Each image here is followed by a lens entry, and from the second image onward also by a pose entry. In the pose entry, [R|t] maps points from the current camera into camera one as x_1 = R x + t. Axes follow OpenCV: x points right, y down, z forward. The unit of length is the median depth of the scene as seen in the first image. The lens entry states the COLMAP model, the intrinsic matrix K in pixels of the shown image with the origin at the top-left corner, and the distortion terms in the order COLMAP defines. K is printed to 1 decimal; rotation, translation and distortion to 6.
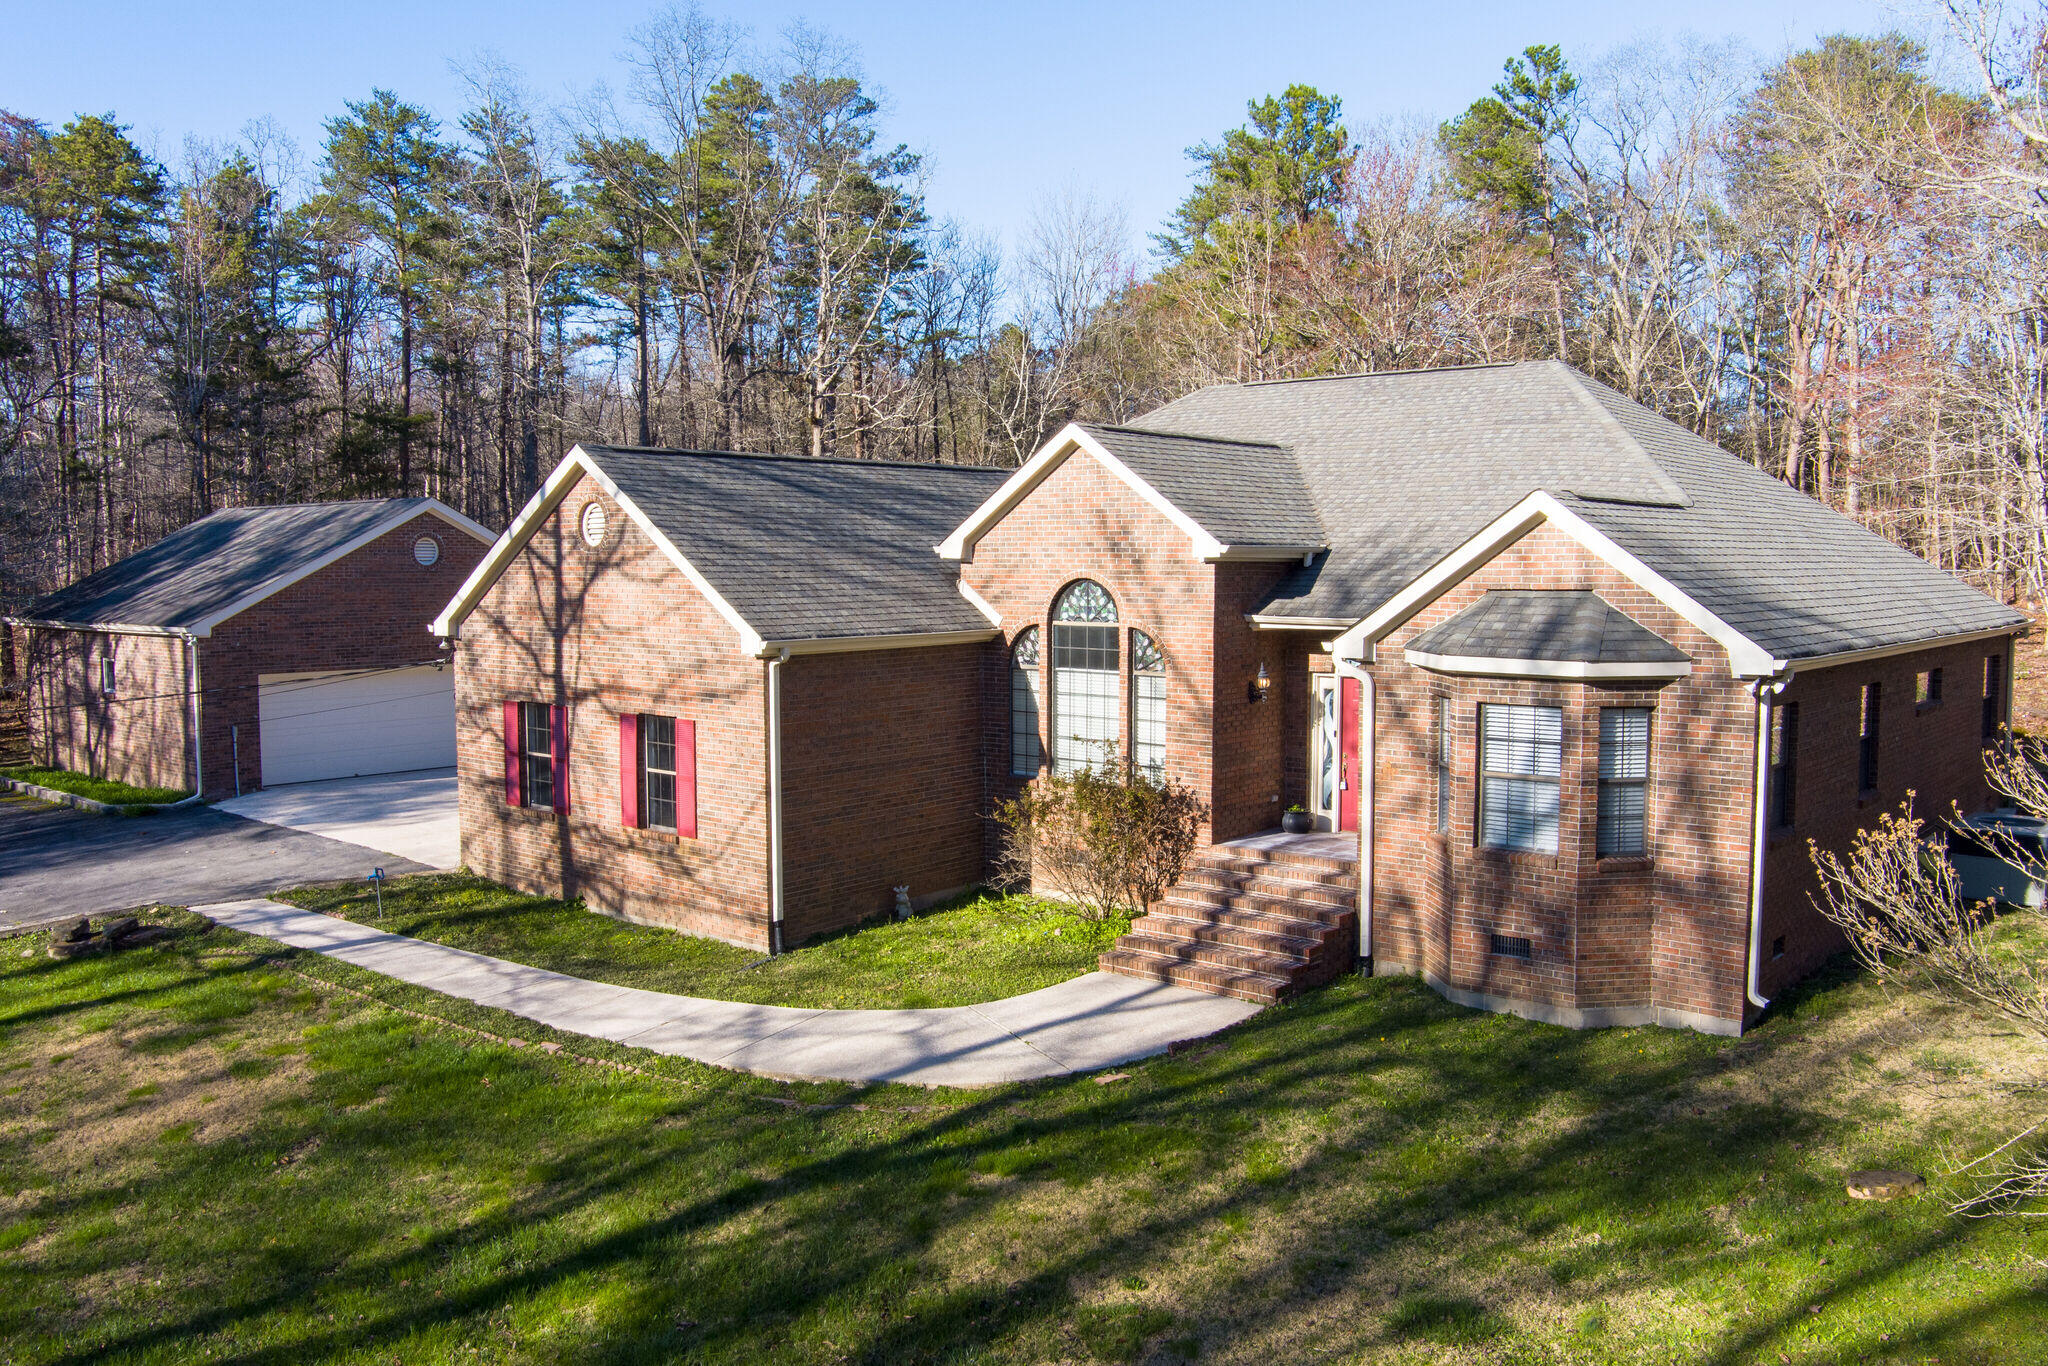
lens RADIAL K [[1653.4, 0, 1024.0], [0, 1653.4, 683.0], [0, 0, 1]] dist [-0.059276, -0.001194]
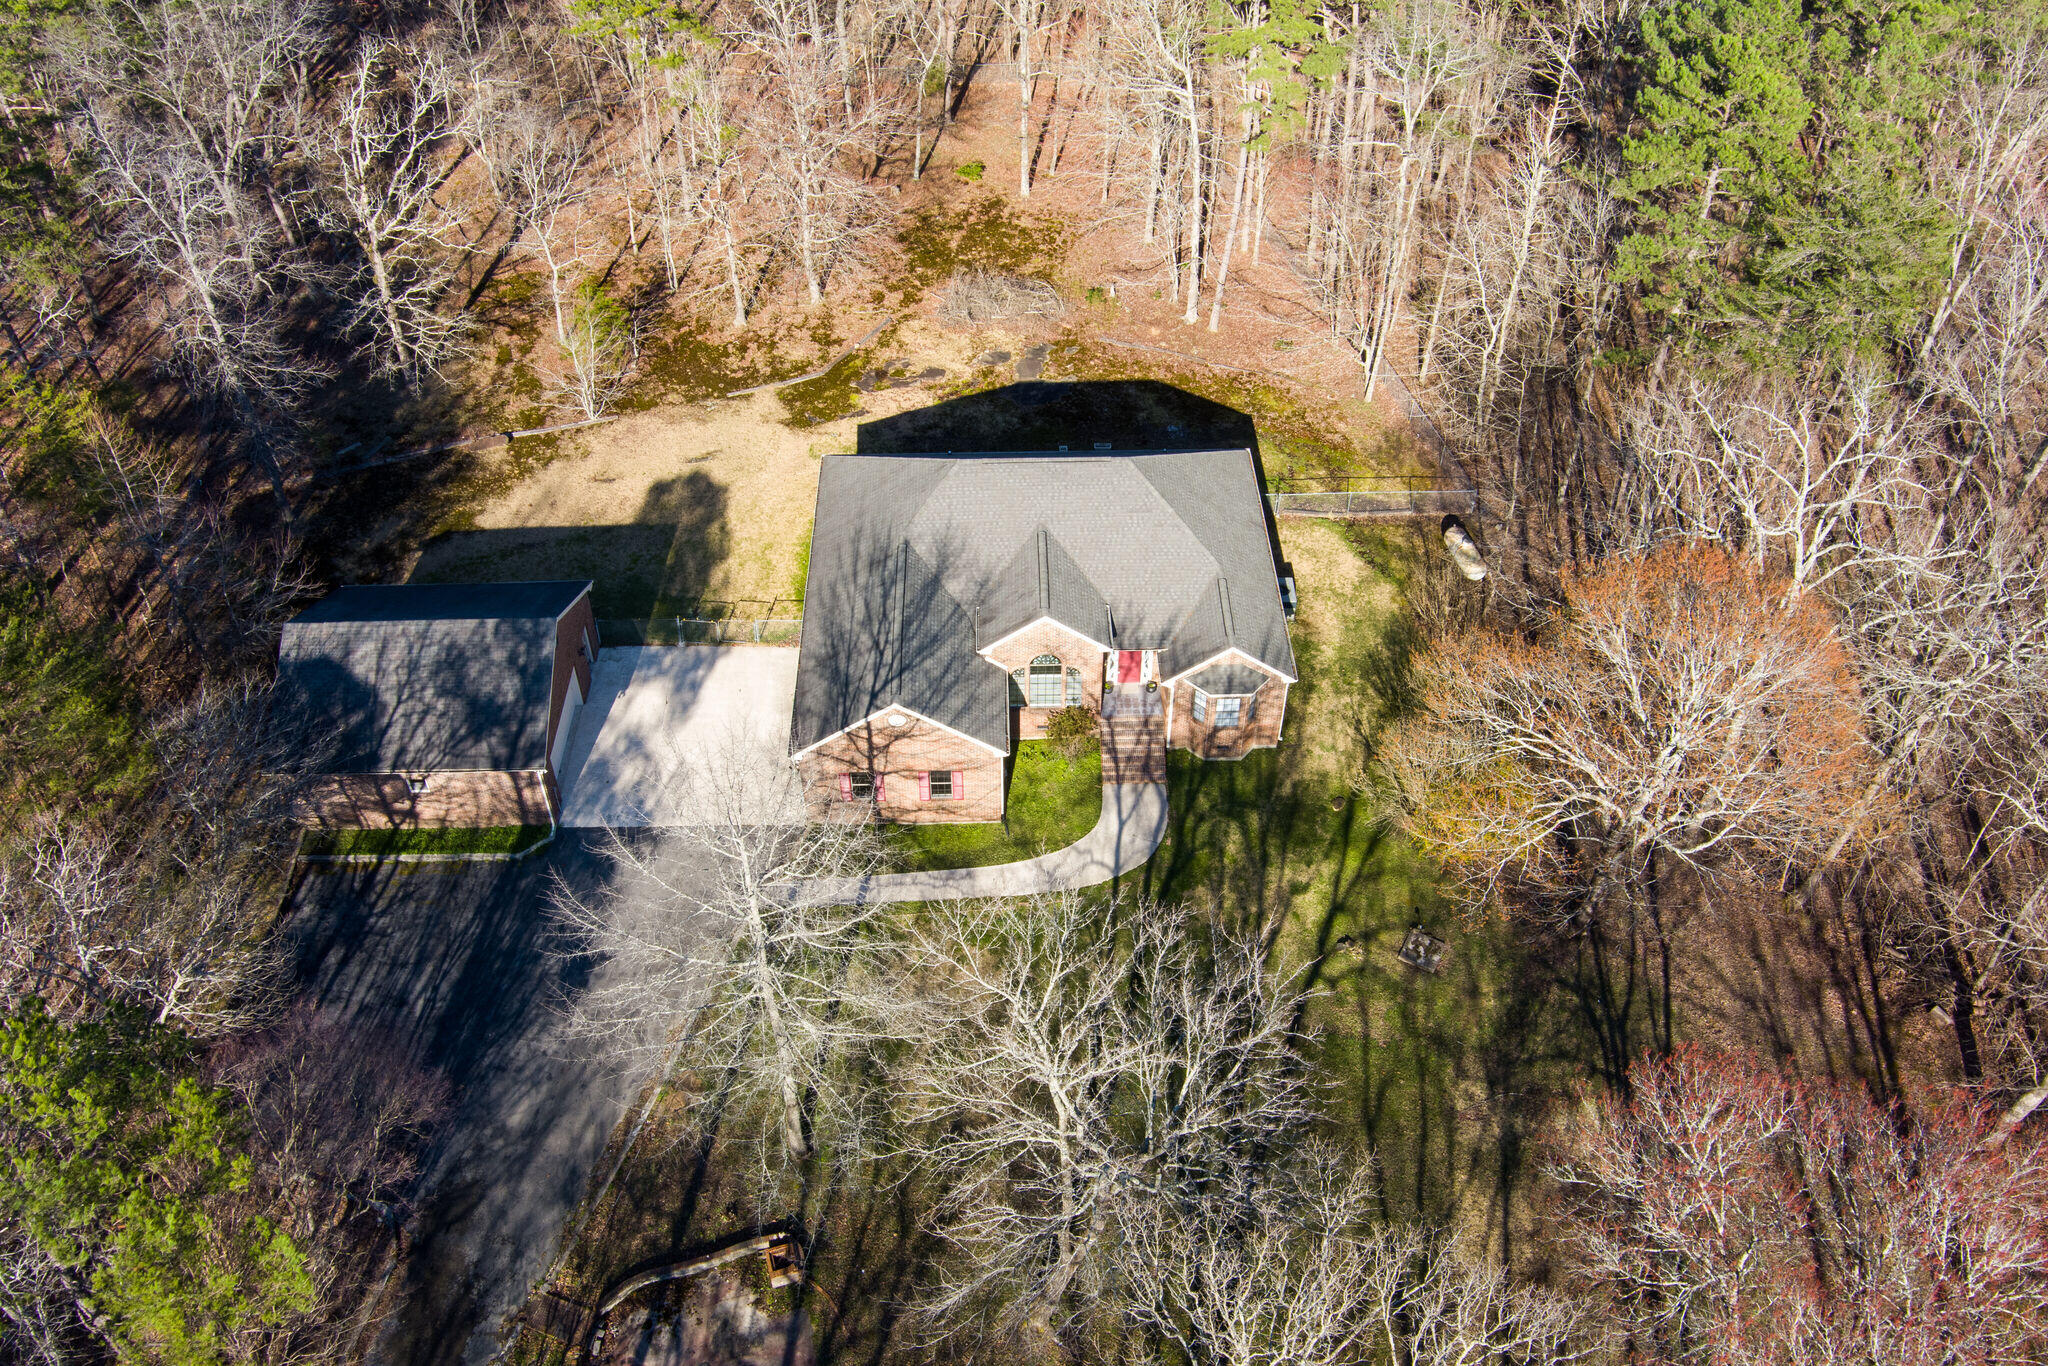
lens RADIAL K [[1653.4, 0, 1024.0], [0, 1653.4, 683.0], [0, 0, 1]] dist [-0.059276, -0.001194]
pose [[0.753741, -0.452807, 0.476278, -1.326059], [0.053751, 0.764788, 0.642036, -1.824956], [-0.654970, -0.458328, 0.600791, -0.676438]]
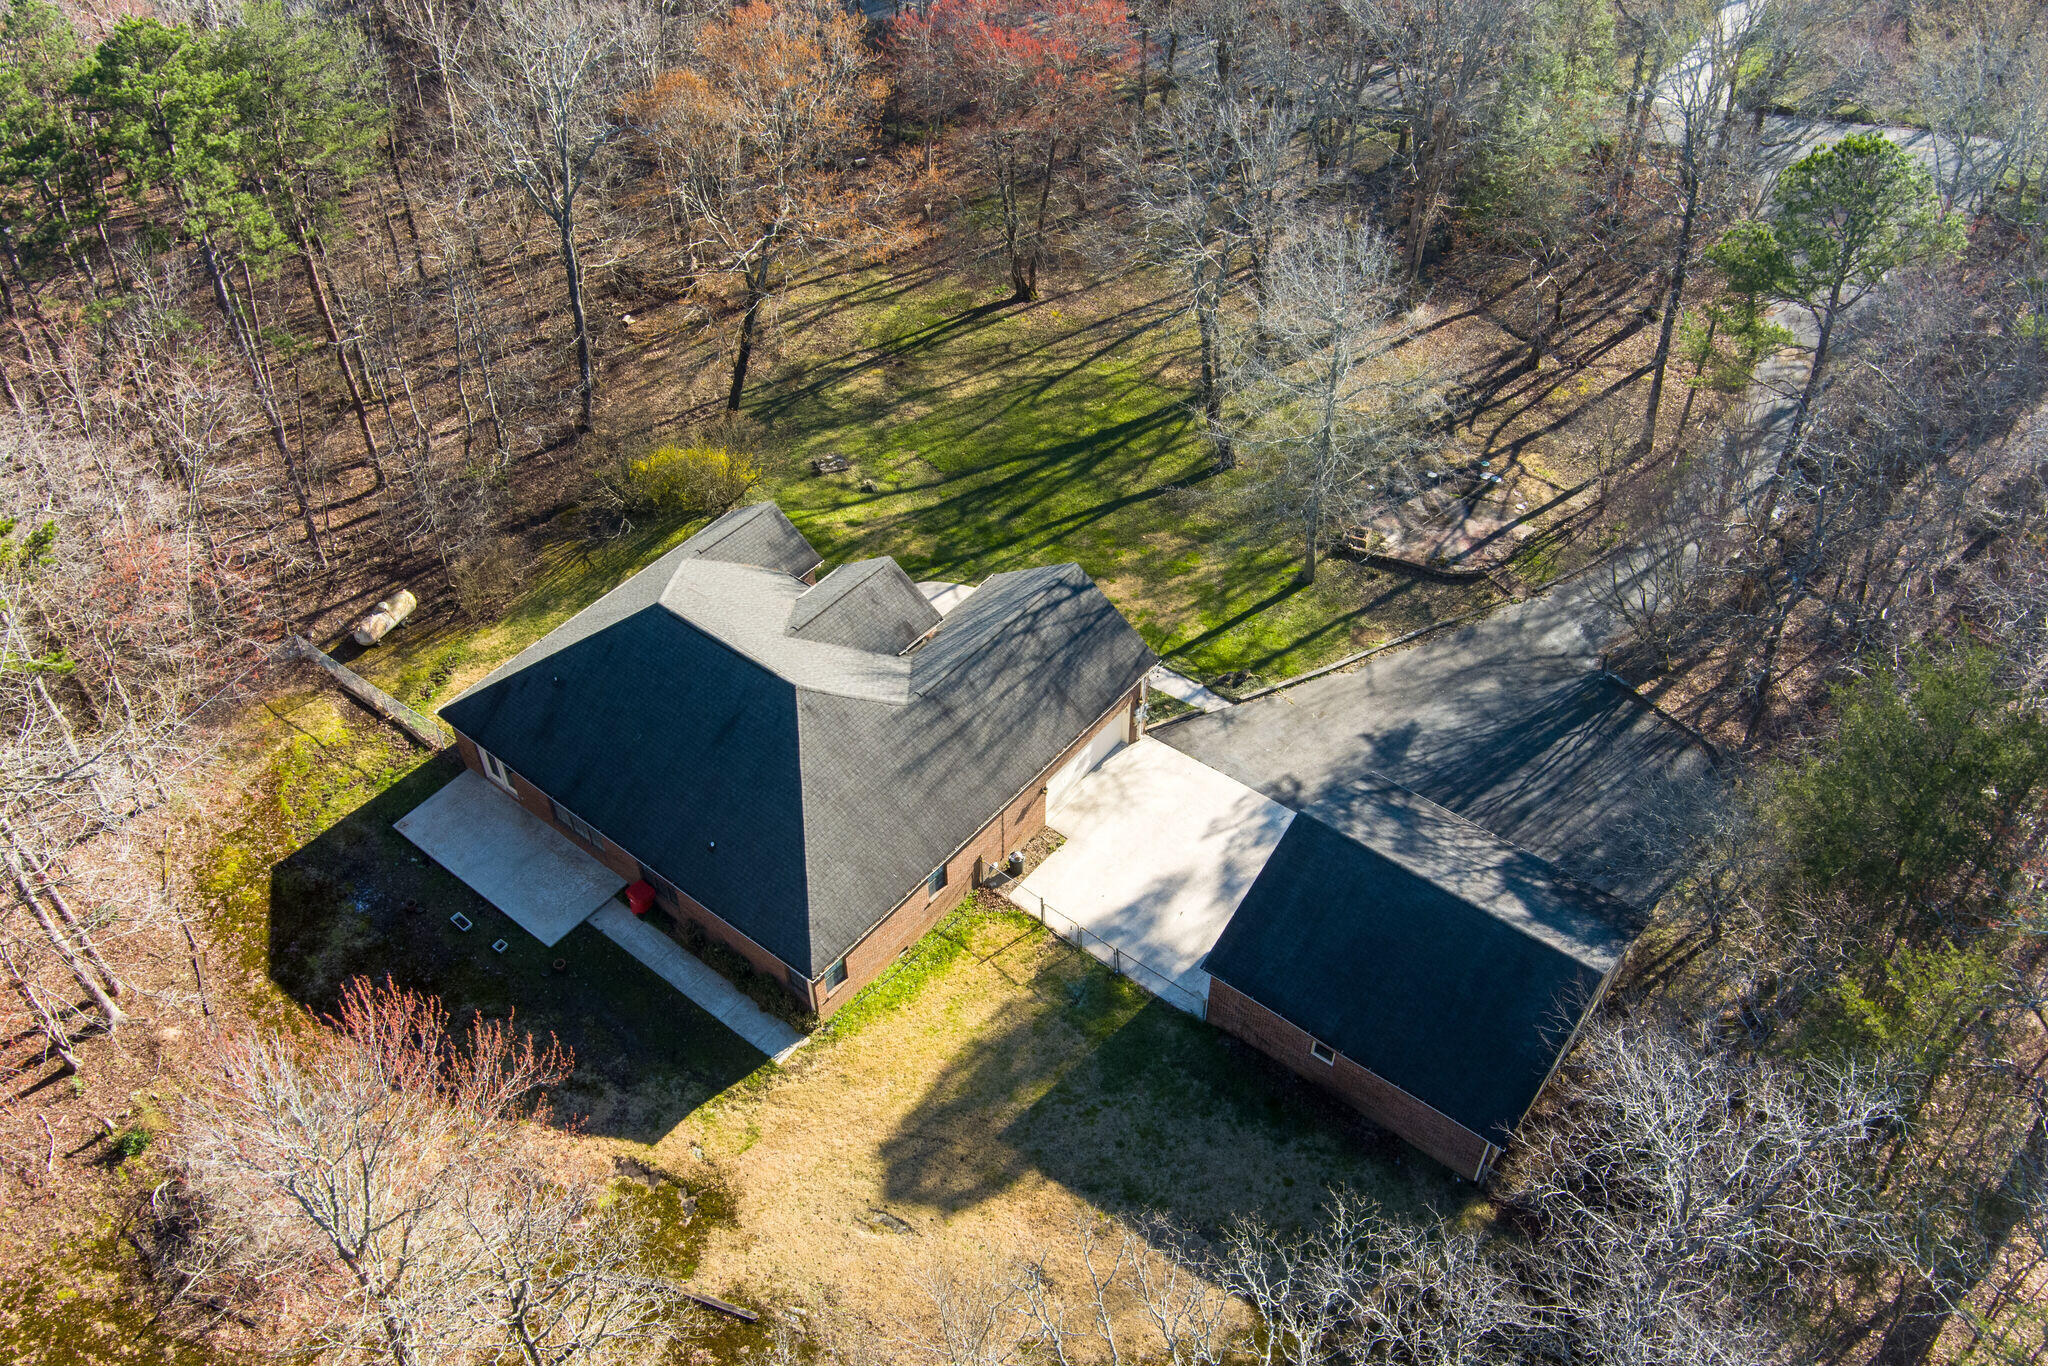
lens RADIAL K [[1653.4, 0, 1024.0], [0, 1653.4, 683.0], [0, 0, 1]] dist [-0.059276, -0.001194]
pose [[-0.999697, 0.020984, -0.012870, -0.143982], [0.004309, 0.663910, 0.747800, -2.059300], [0.024237, 0.747518, -0.663799, 2.943110]]
